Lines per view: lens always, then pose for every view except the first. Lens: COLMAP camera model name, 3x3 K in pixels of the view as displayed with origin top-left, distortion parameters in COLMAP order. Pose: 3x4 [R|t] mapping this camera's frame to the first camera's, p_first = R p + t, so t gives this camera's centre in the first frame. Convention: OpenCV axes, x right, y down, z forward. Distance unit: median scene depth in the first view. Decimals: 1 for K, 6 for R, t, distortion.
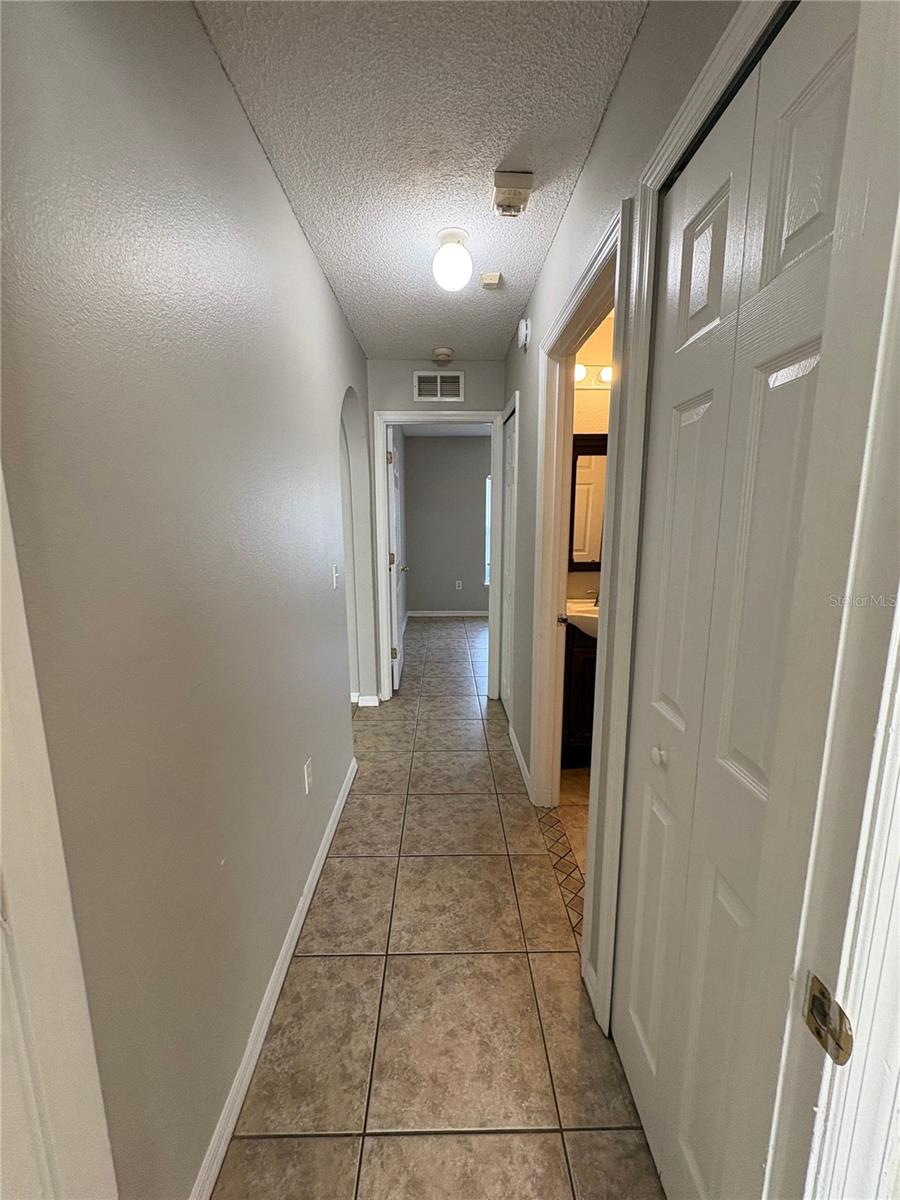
lens RADIAL K [[477.7, 0, 450.0], [0, 477.7, 600.0], [0, 0, 1]] dist [-0.001167, -0.000399]
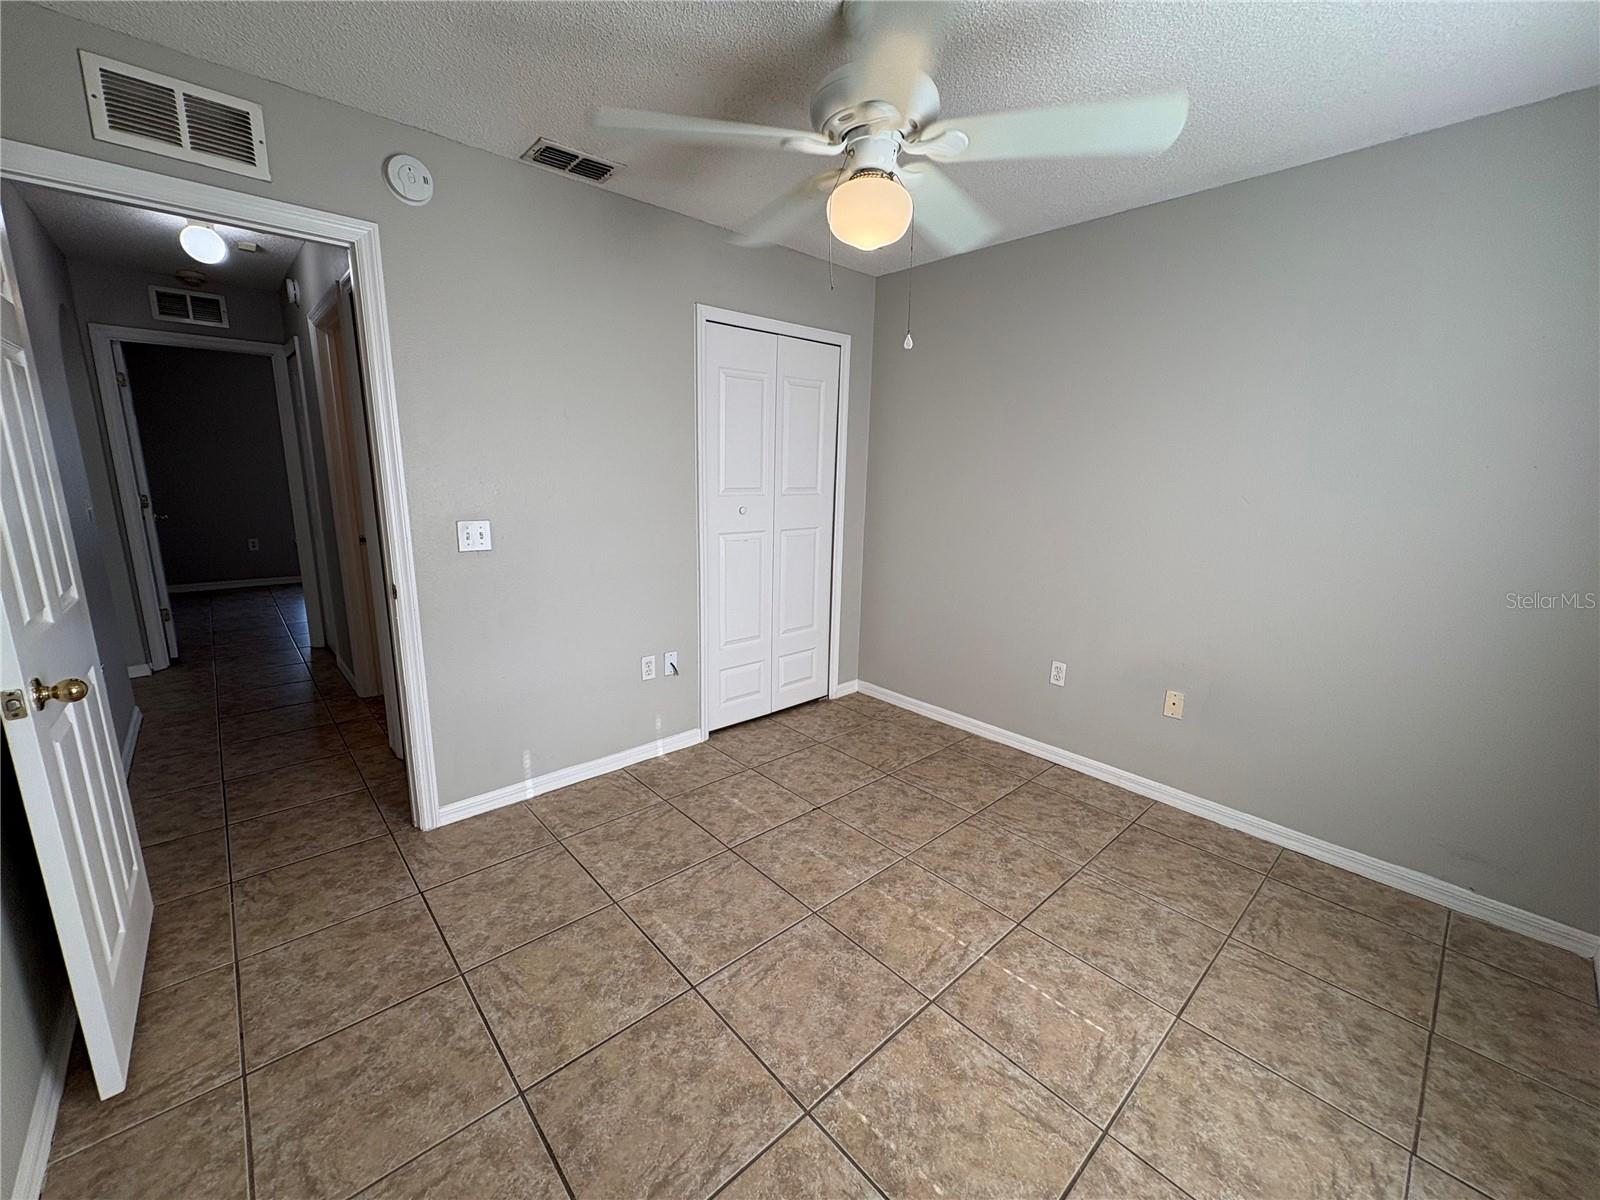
lens RADIAL K [[637.0, 0, 800.0], [0, 637.0, 600.0], [0, 0, 1]] dist [-0.001167, -0.000399]
pose [[0.745014, -0.117720, 0.656579, -0.018204], [0.091462, 0.993036, 0.074263, 0.118746], [-0.660748, 0.004725, 0.750593, -0.662970]]
